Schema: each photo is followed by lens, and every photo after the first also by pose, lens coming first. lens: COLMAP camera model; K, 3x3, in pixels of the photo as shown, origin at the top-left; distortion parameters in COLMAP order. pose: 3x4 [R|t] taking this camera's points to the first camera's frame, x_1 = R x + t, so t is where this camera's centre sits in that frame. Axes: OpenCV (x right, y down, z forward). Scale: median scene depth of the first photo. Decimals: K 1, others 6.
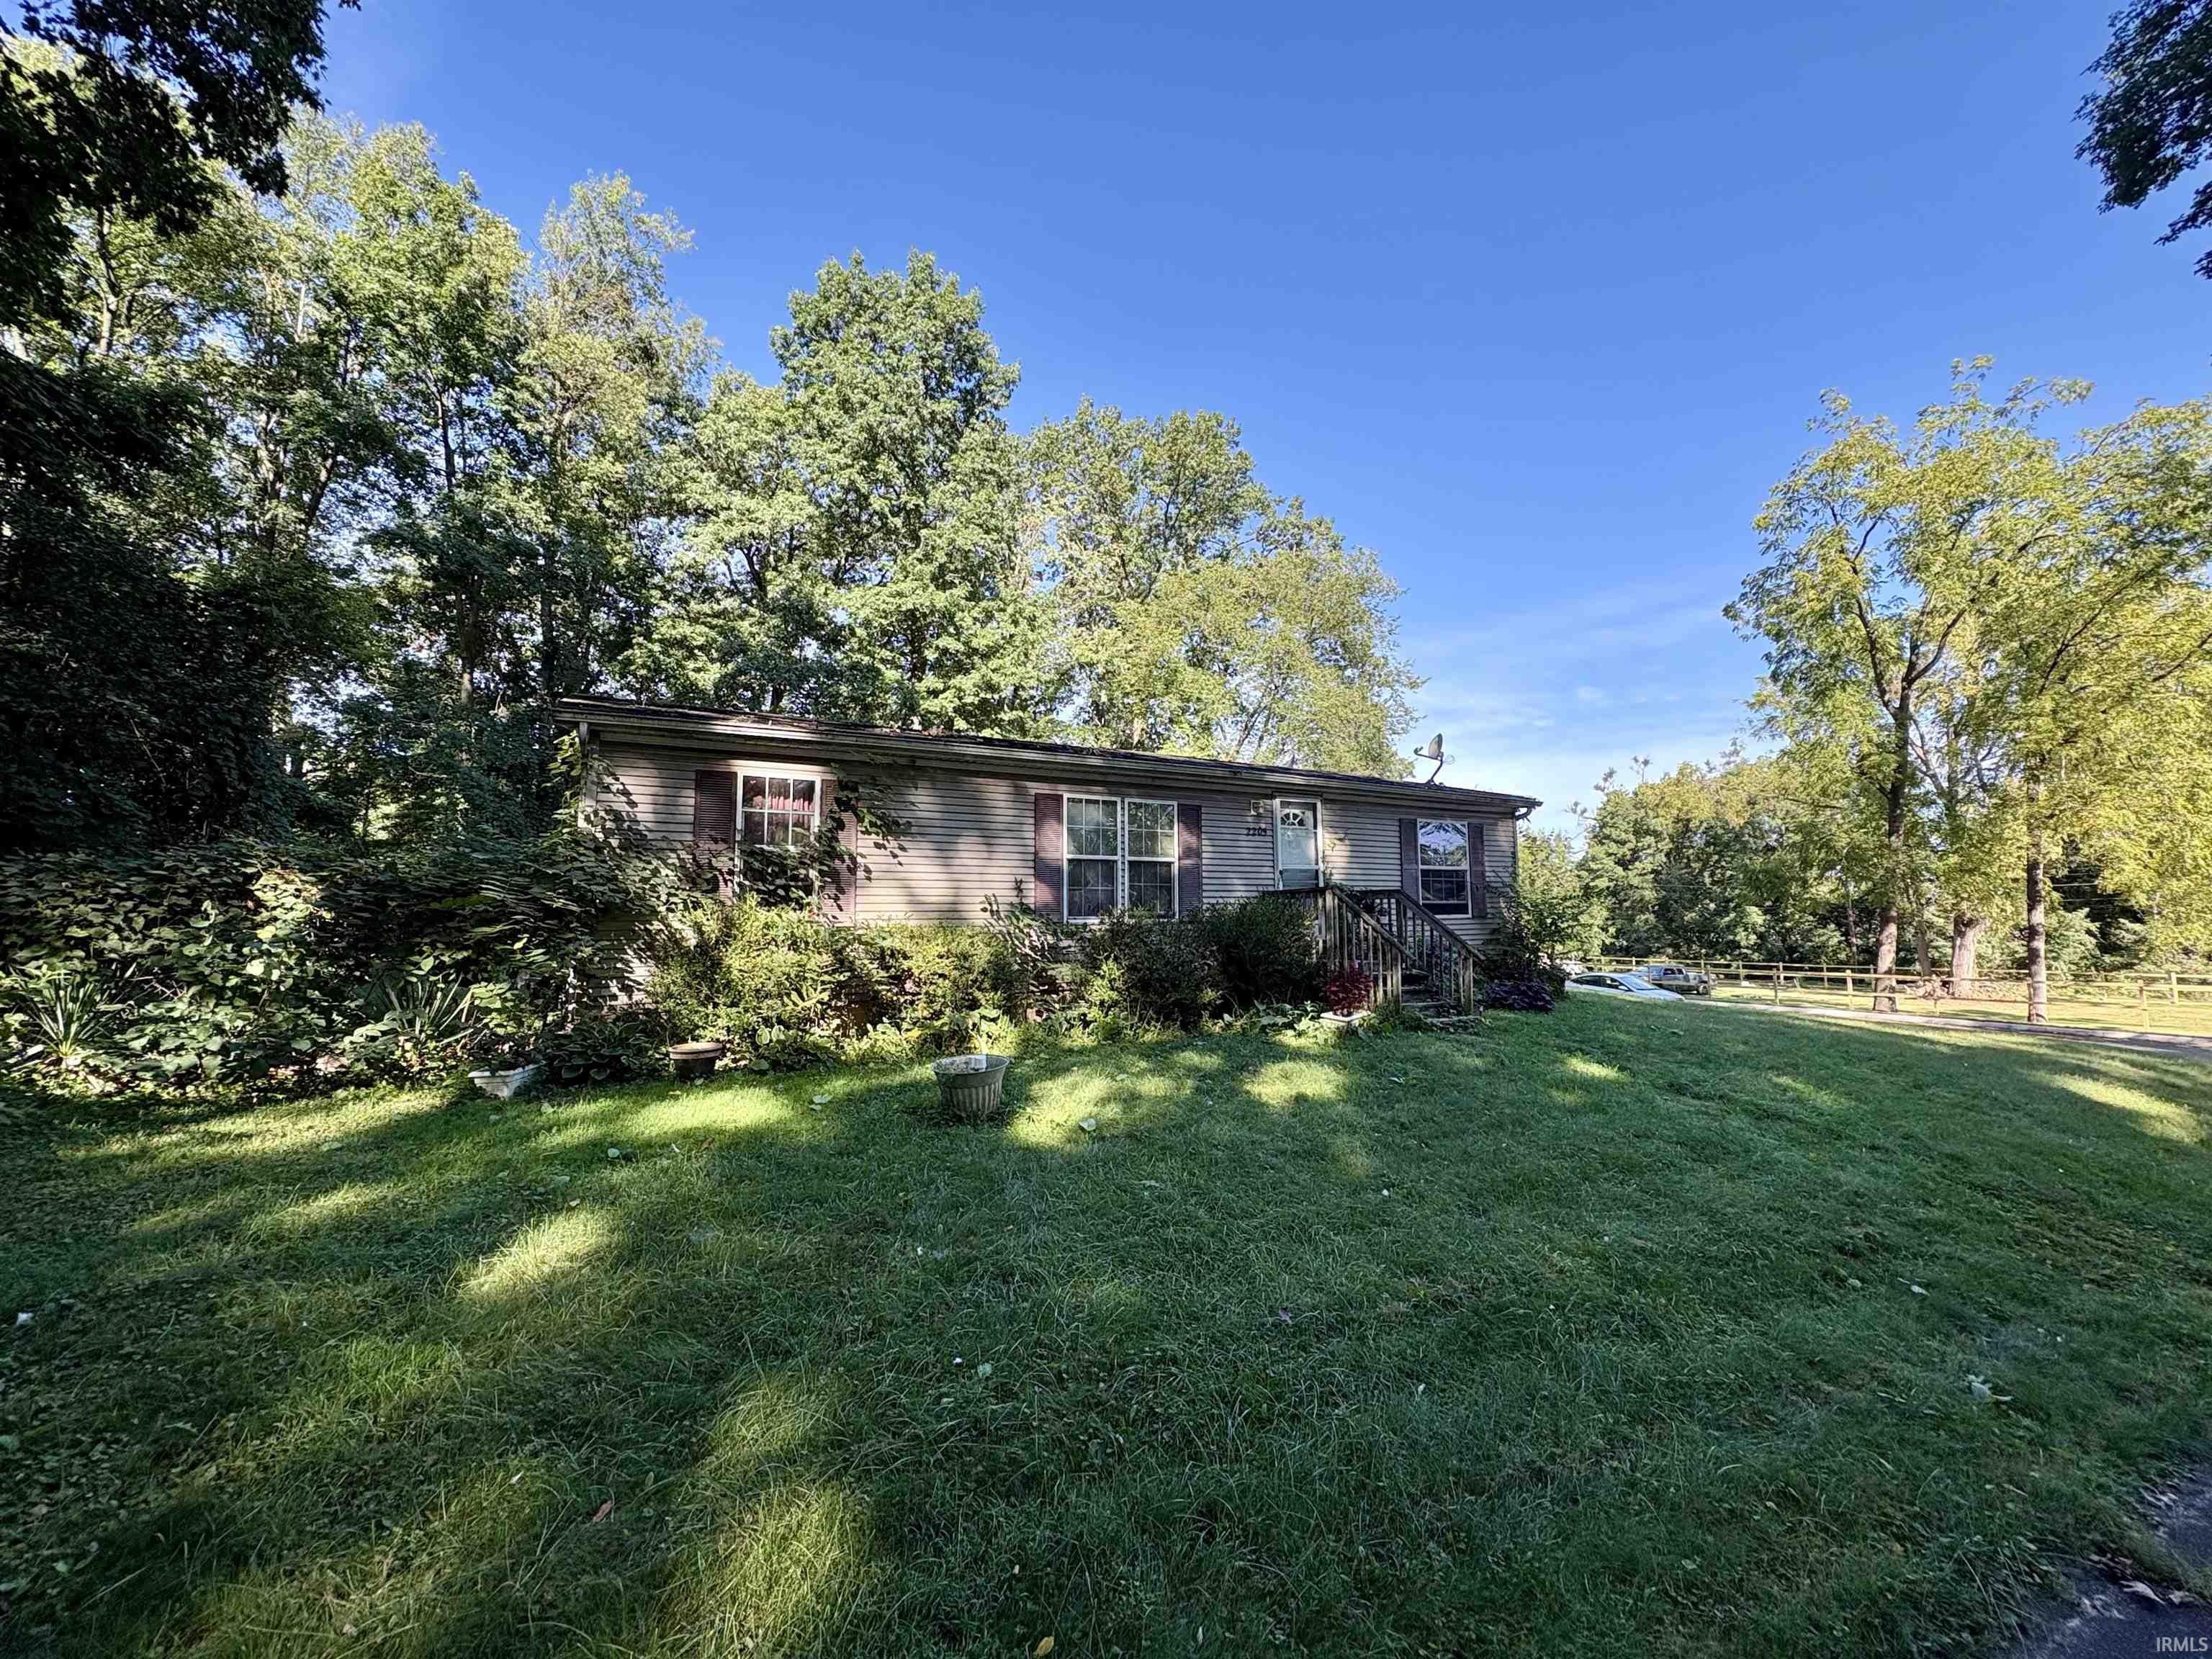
lens RADIAL K [[893.4, 0, 1106.0], [0, 893.4, 829.5], [0, 0, 1]] dist [0.000260, -0.000195]
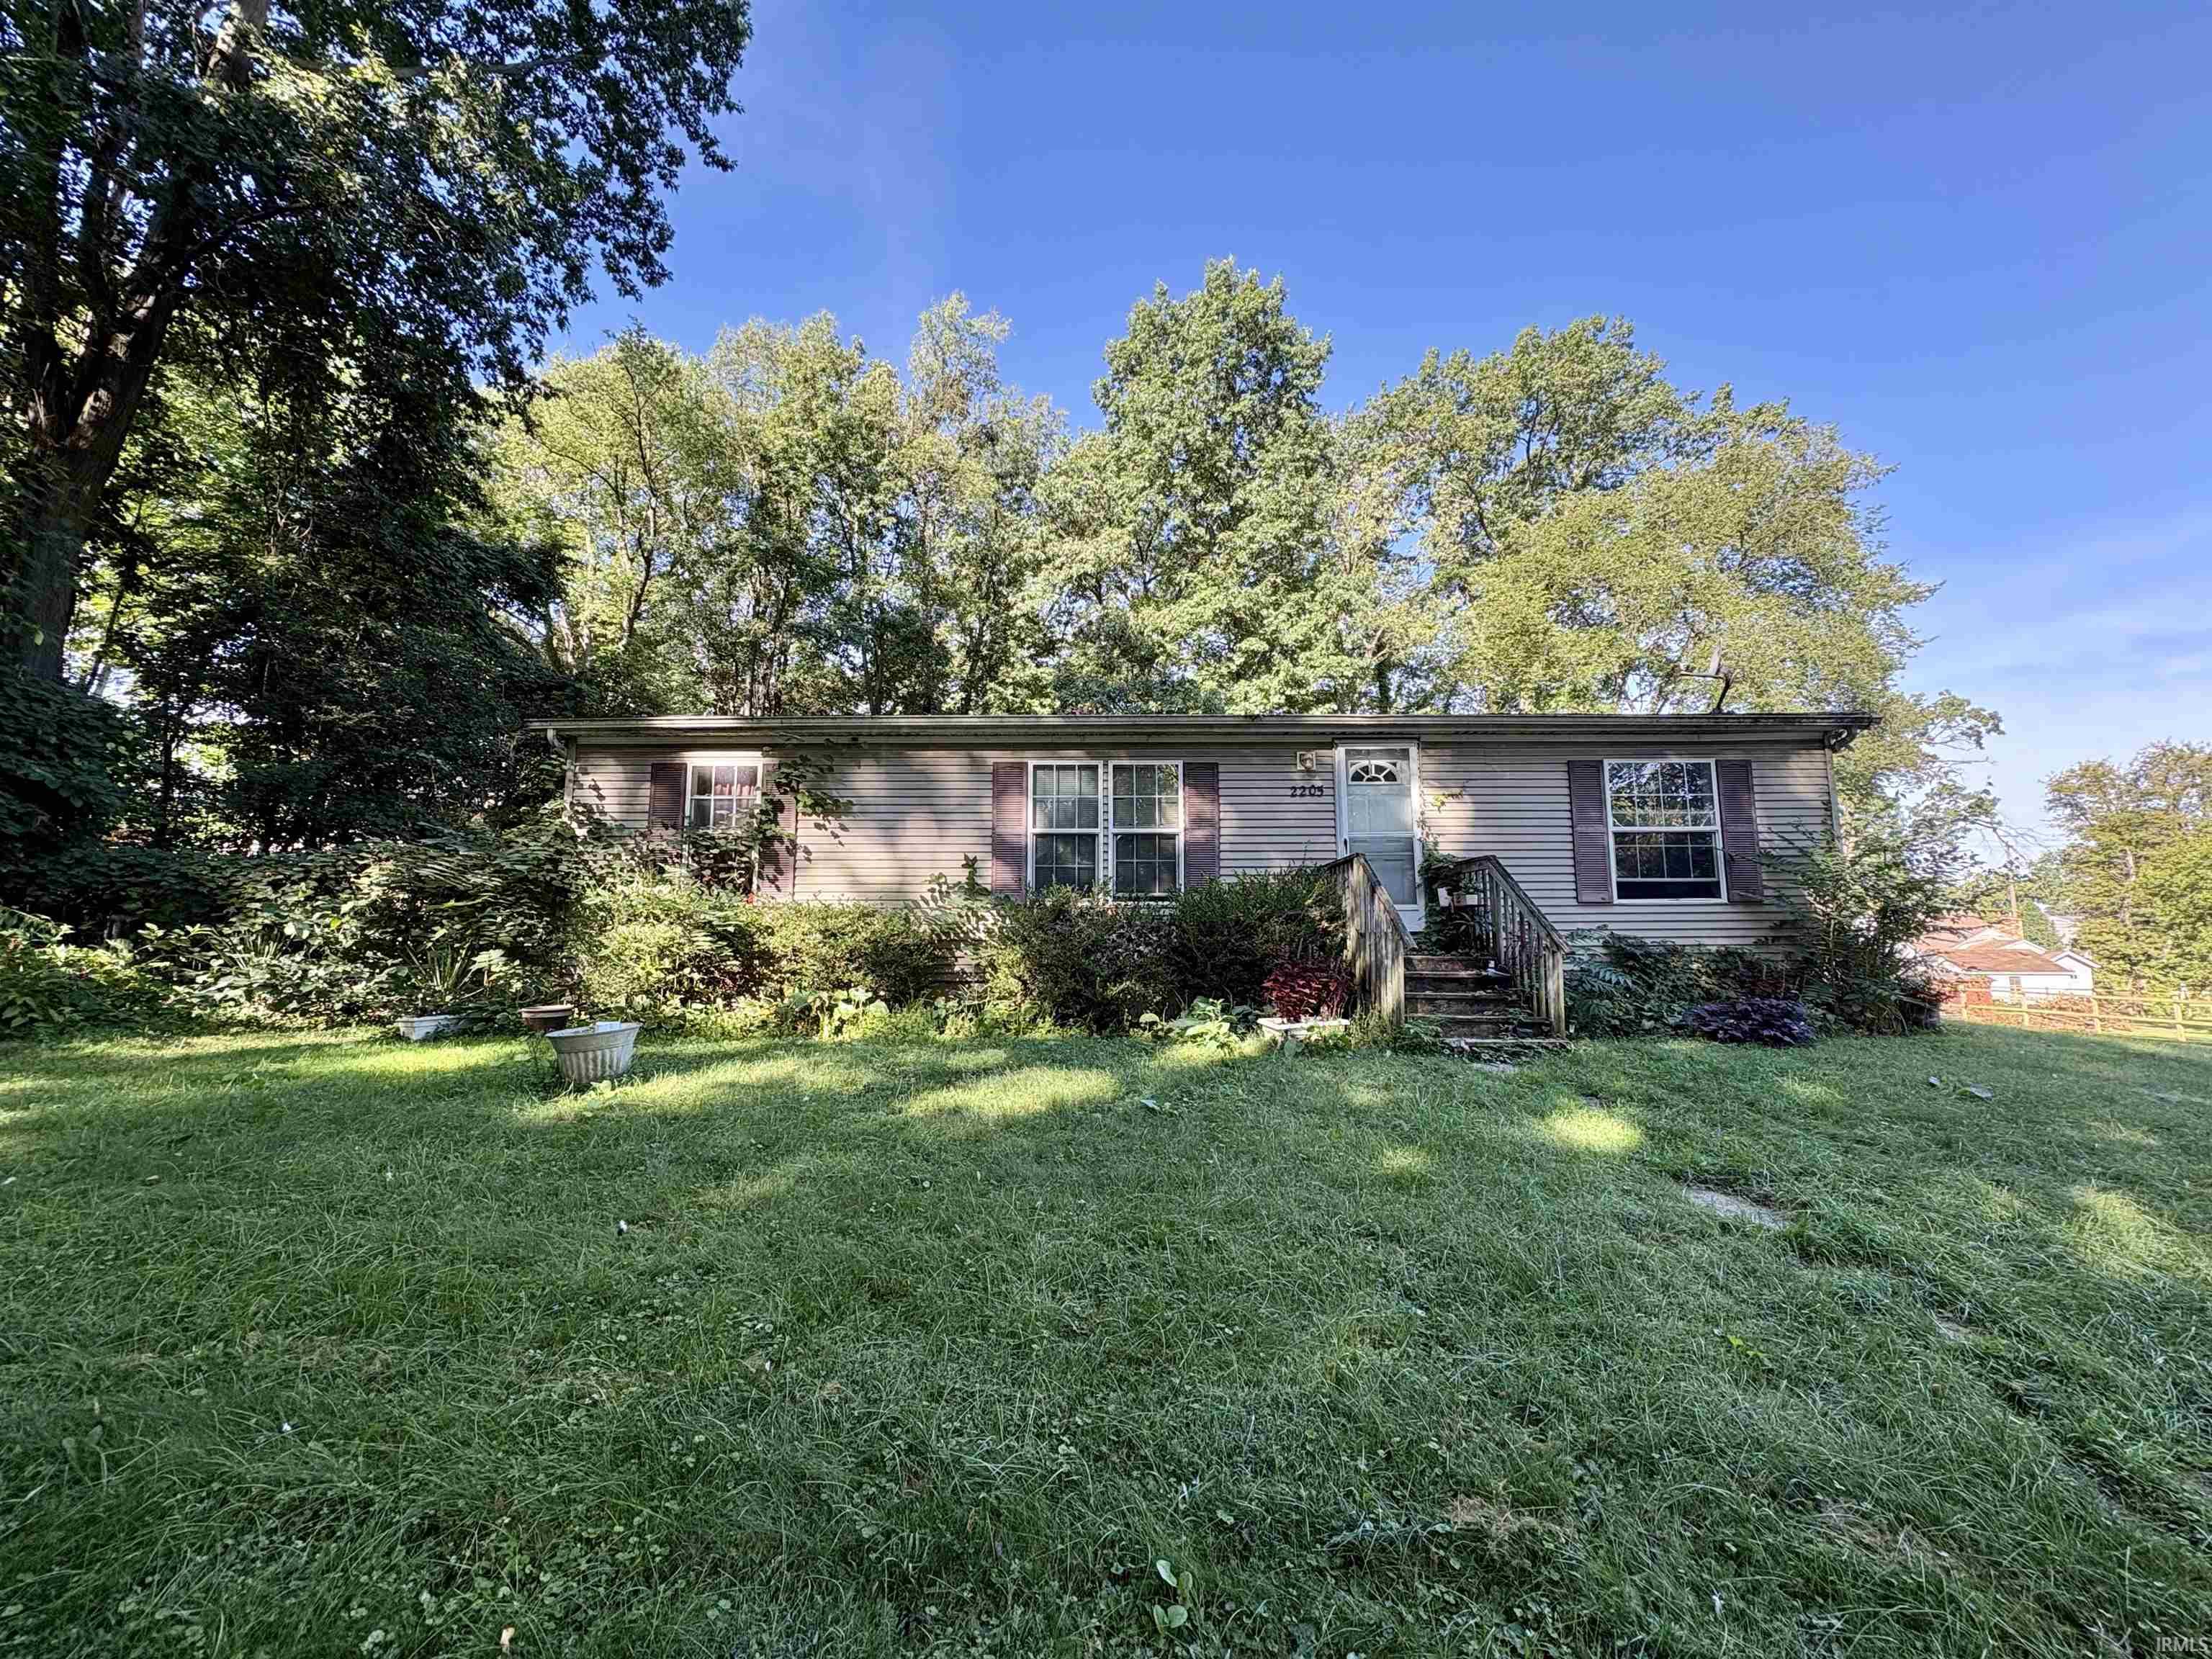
lens RADIAL K [[893.4, 0, 1106.0], [0, 893.4, 829.5], [0, 0, 1]] dist [0.000260, -0.000195]
pose [[0.859532, -0.059007, -0.507664, 0.449205], [0.043599, 0.998157, -0.042201, 0.066320], [0.509219, 0.014139, 0.860521, 0.264474]]
